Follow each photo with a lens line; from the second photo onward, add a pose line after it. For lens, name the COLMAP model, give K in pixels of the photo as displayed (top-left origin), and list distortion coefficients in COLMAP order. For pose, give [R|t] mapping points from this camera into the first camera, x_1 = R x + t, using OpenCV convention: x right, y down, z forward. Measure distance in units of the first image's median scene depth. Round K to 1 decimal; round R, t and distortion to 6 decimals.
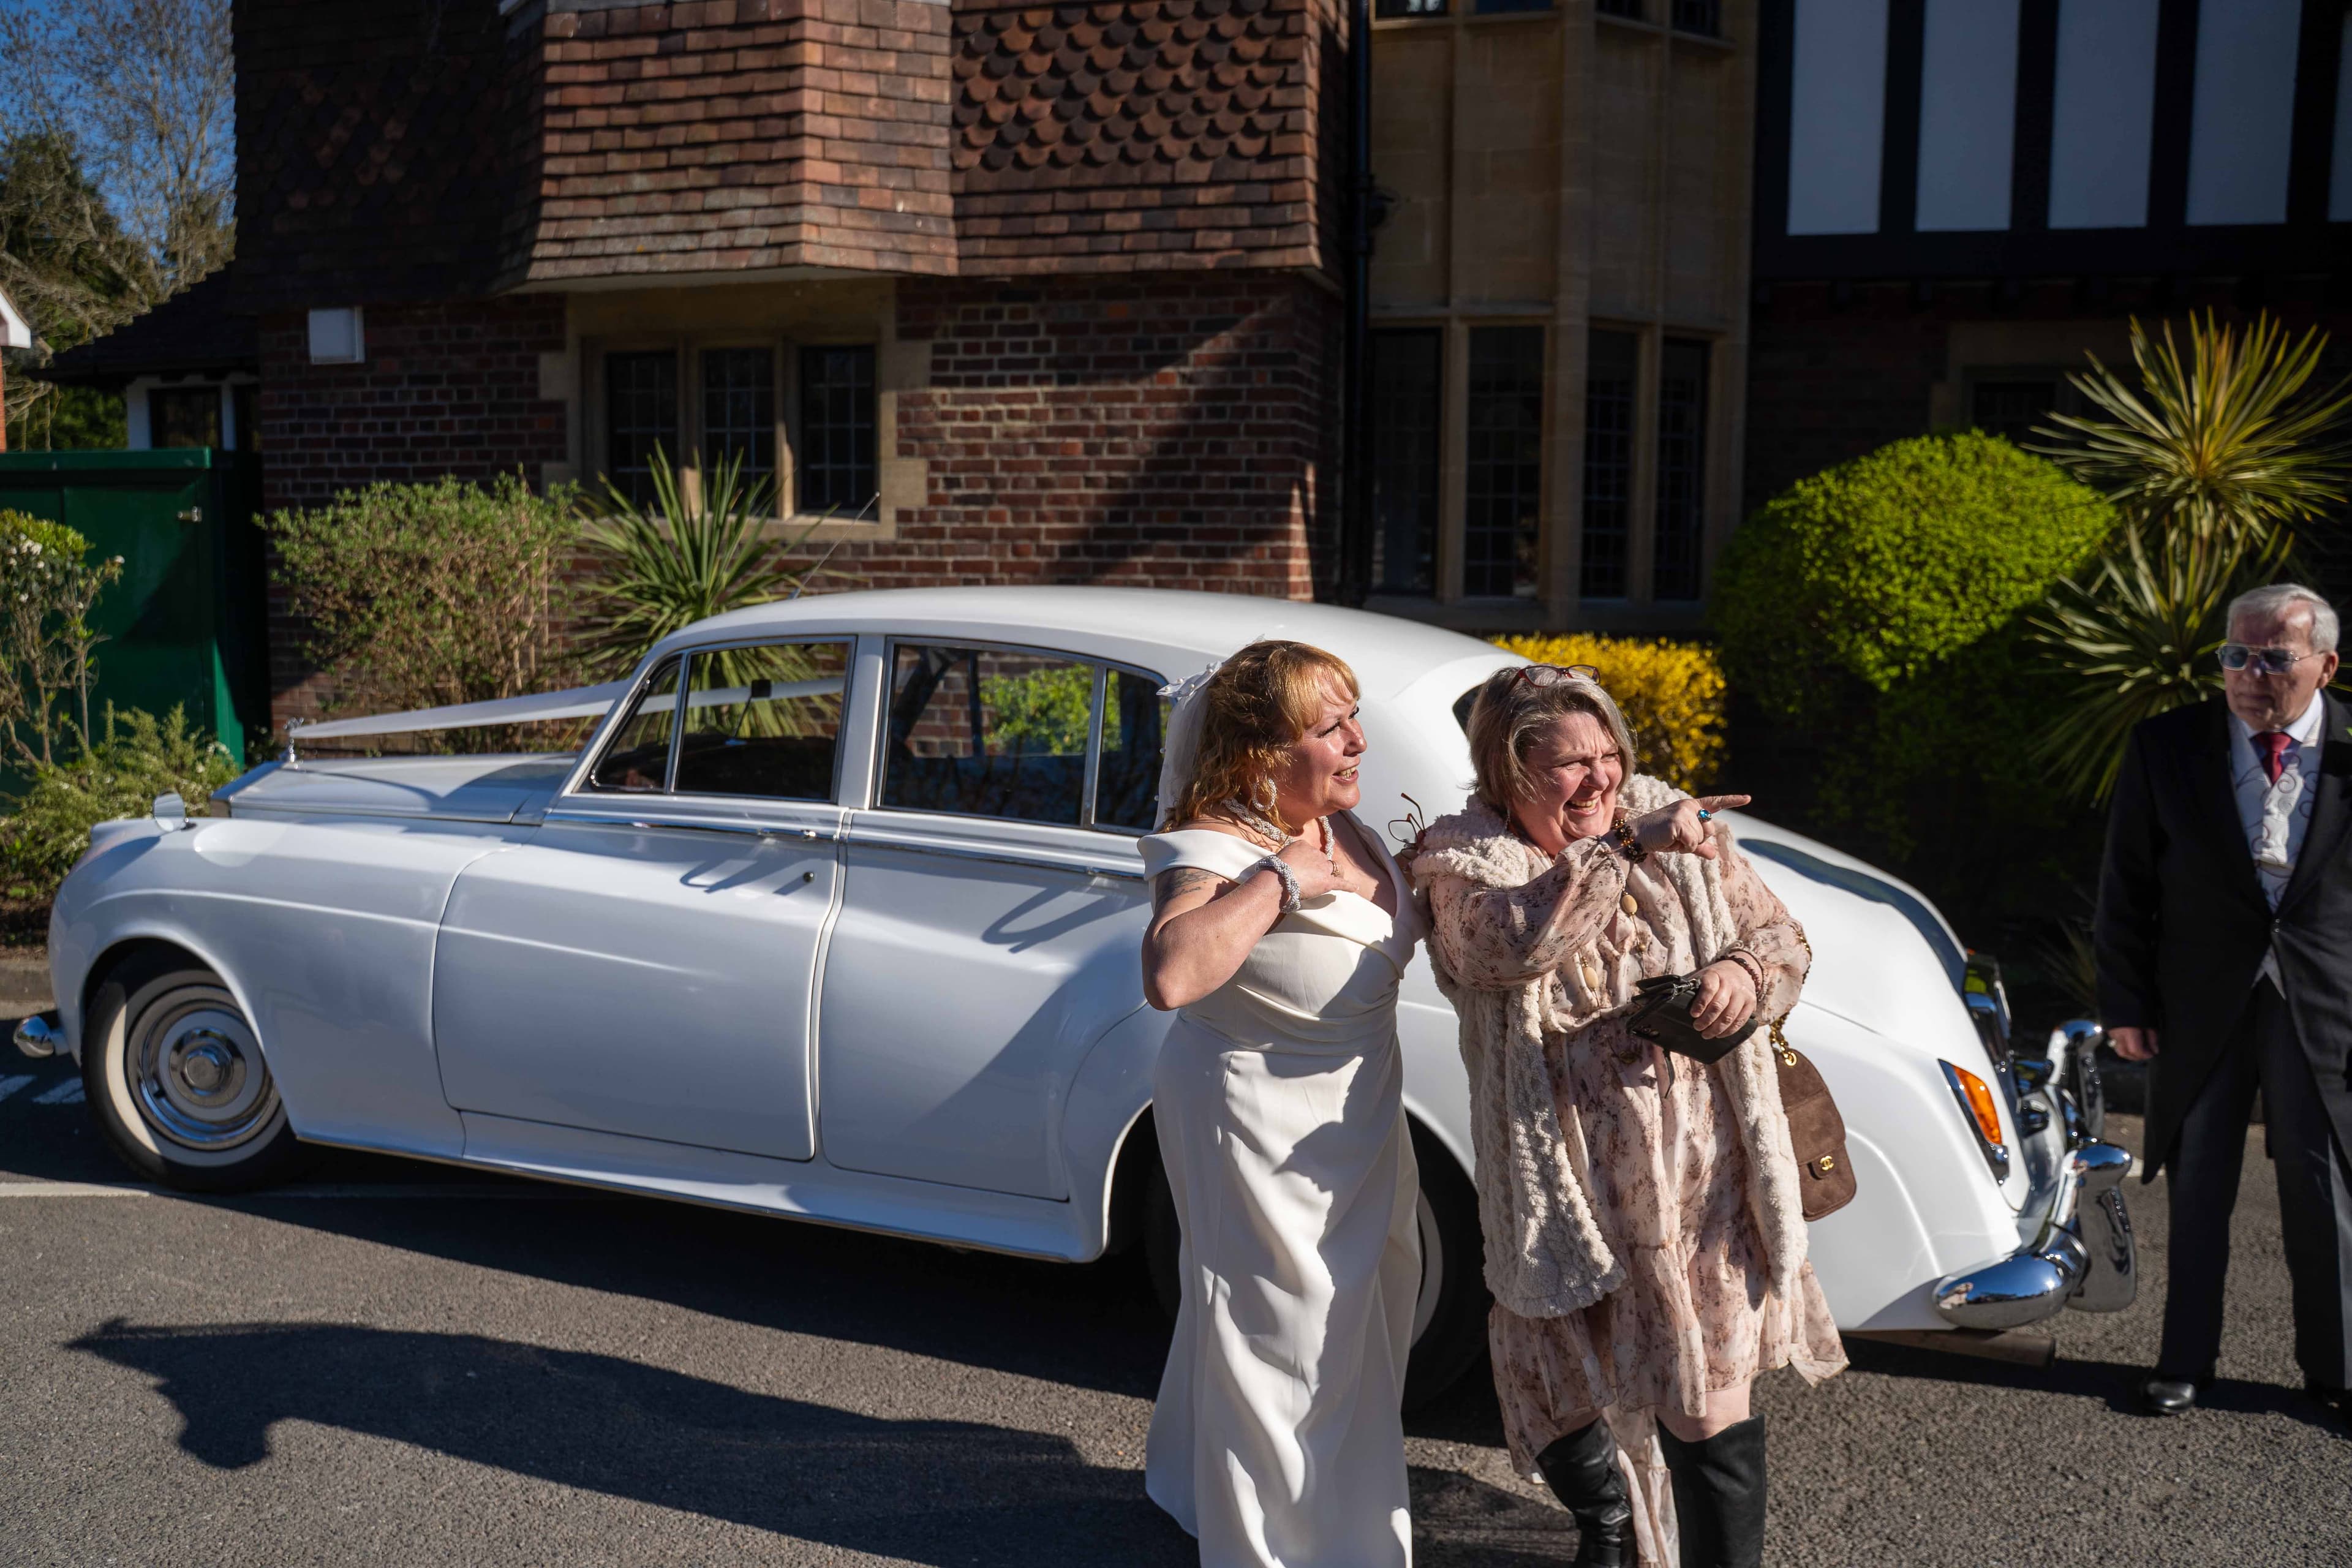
lens RADIAL K [[1920.3, 0, 1189.7], [0, 1920.3, 775.7], [0, 0, 1]] dist [-0.115644, 0.093874]
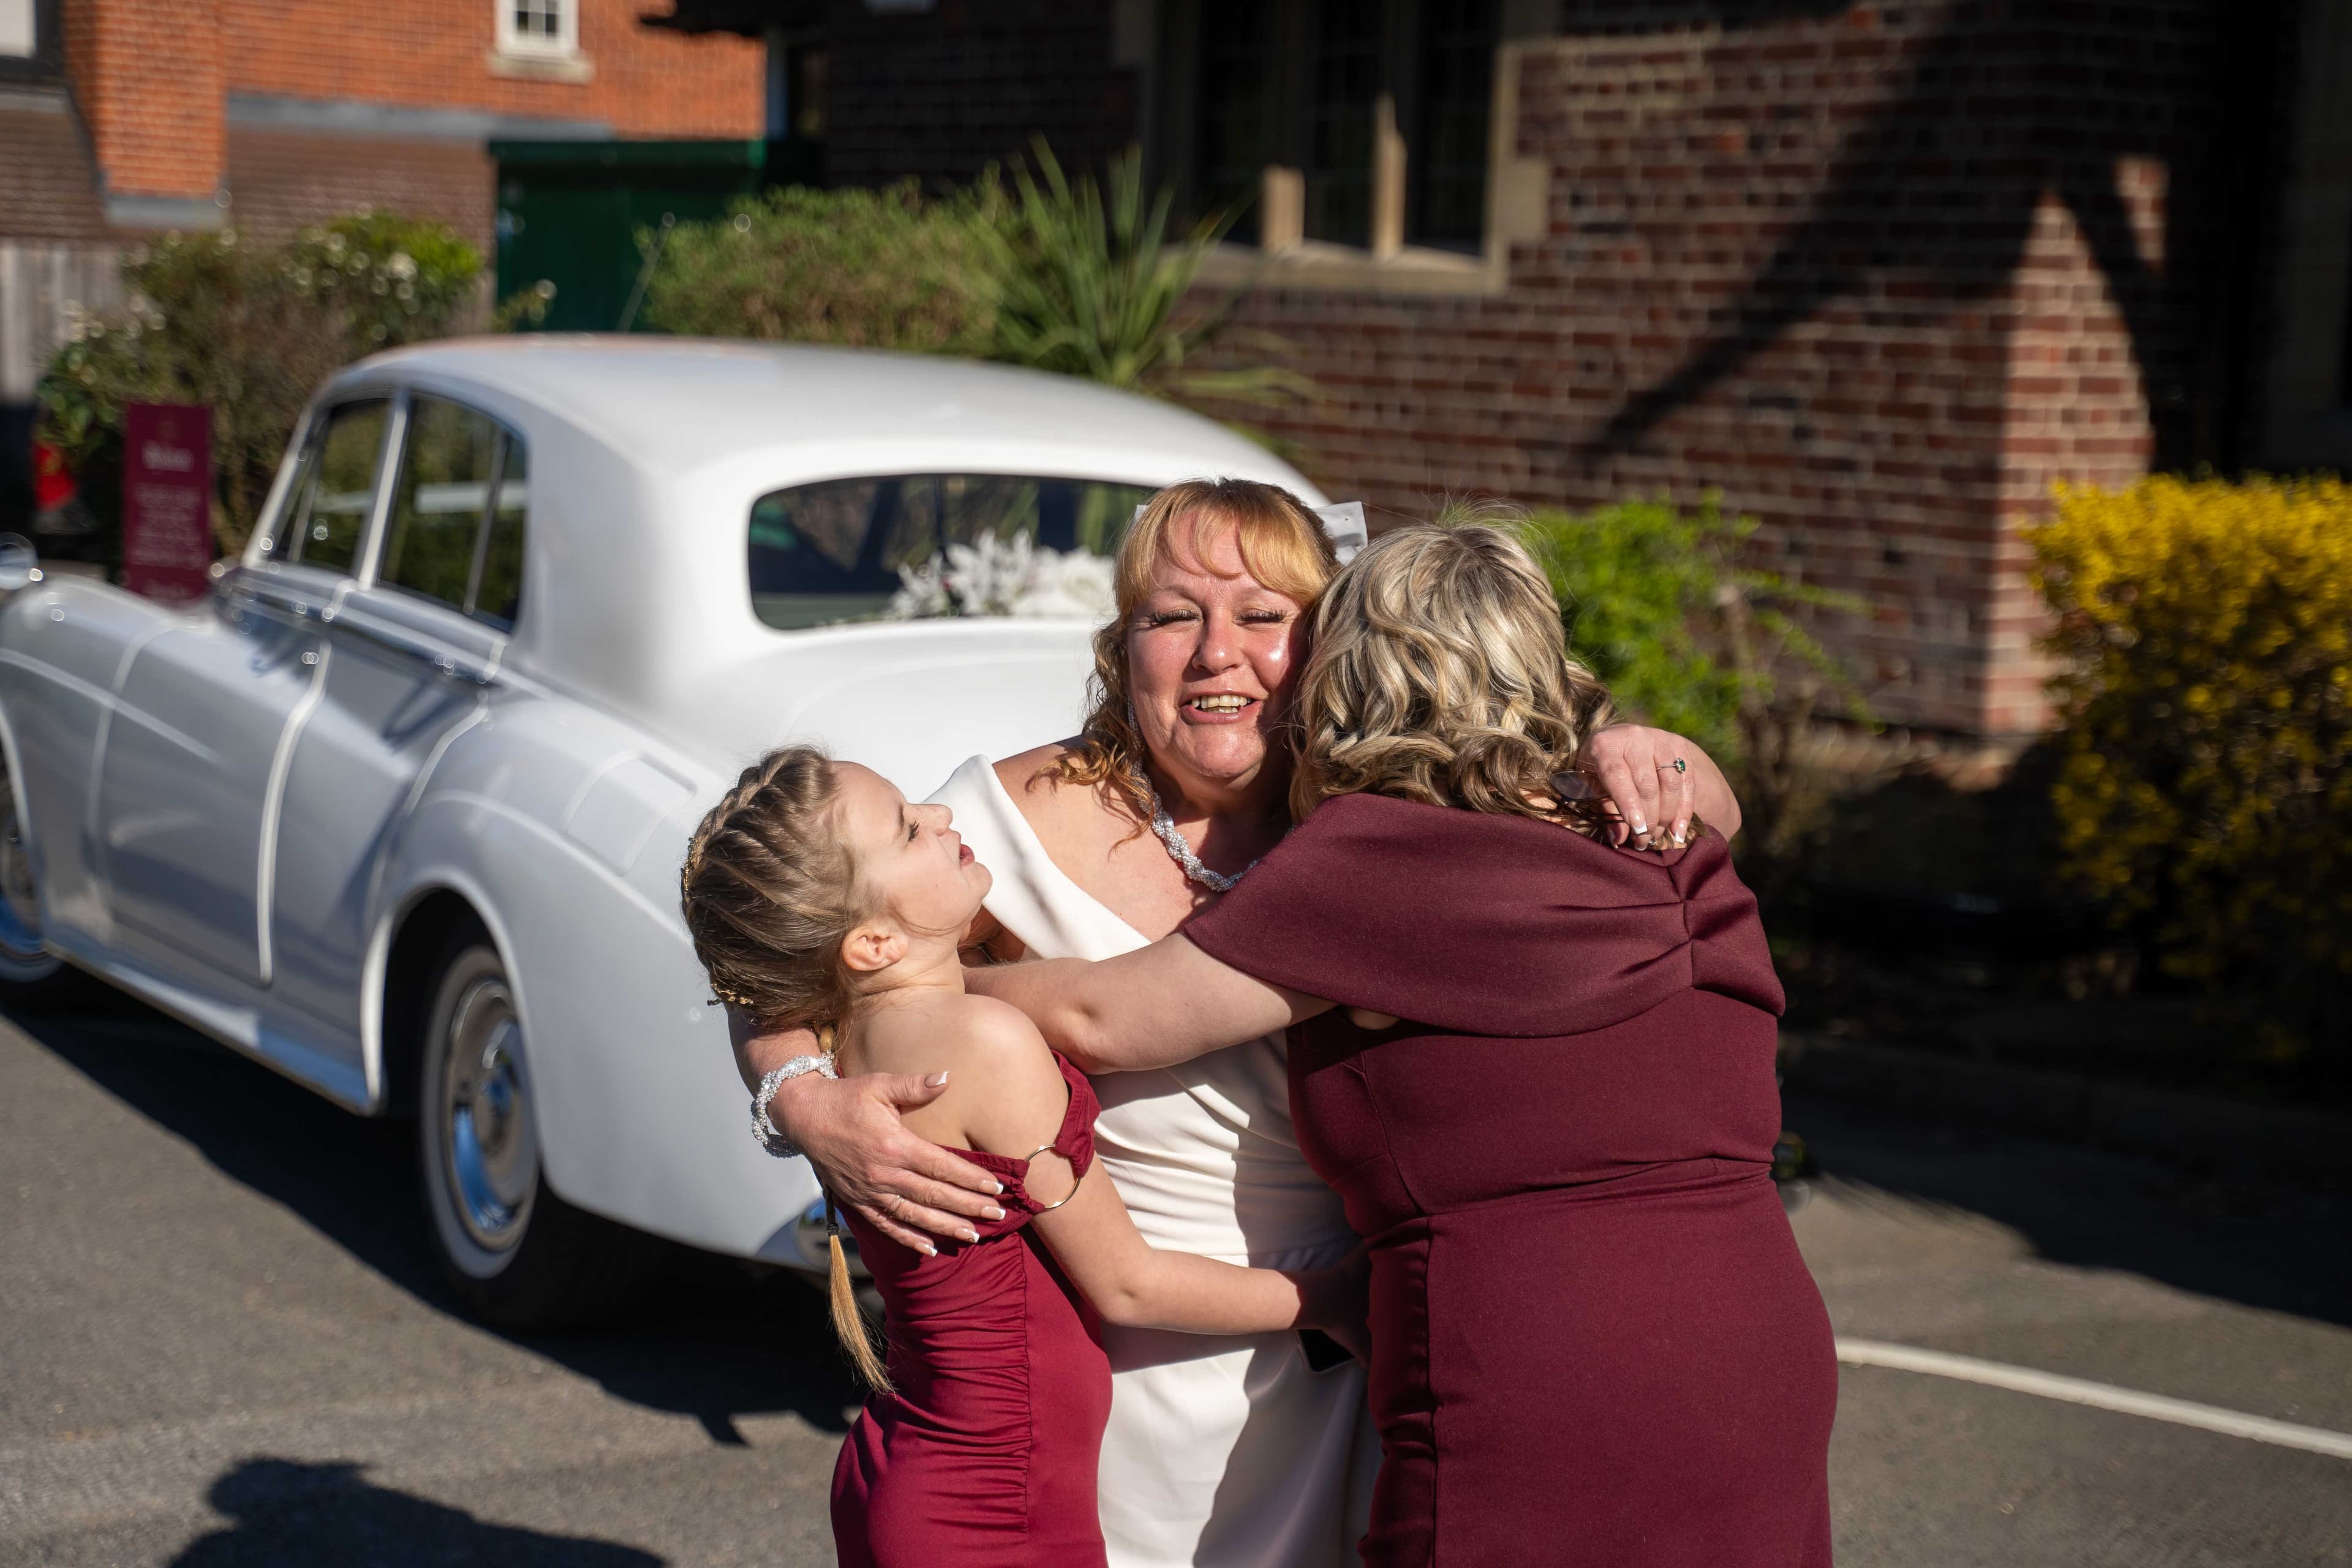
lens RADIAL K [[3954.6, 0, 1163.6], [0, 3954.6, 787.1], [0, 0, 1]] dist [0.229422, 0.000000]
pose [[0.800065, 0.090958, -0.592978, 0.574951], [-0.092305, 0.995333, 0.028136, 0.011175], [0.592770, 0.032224, 0.804727, -0.107620]]
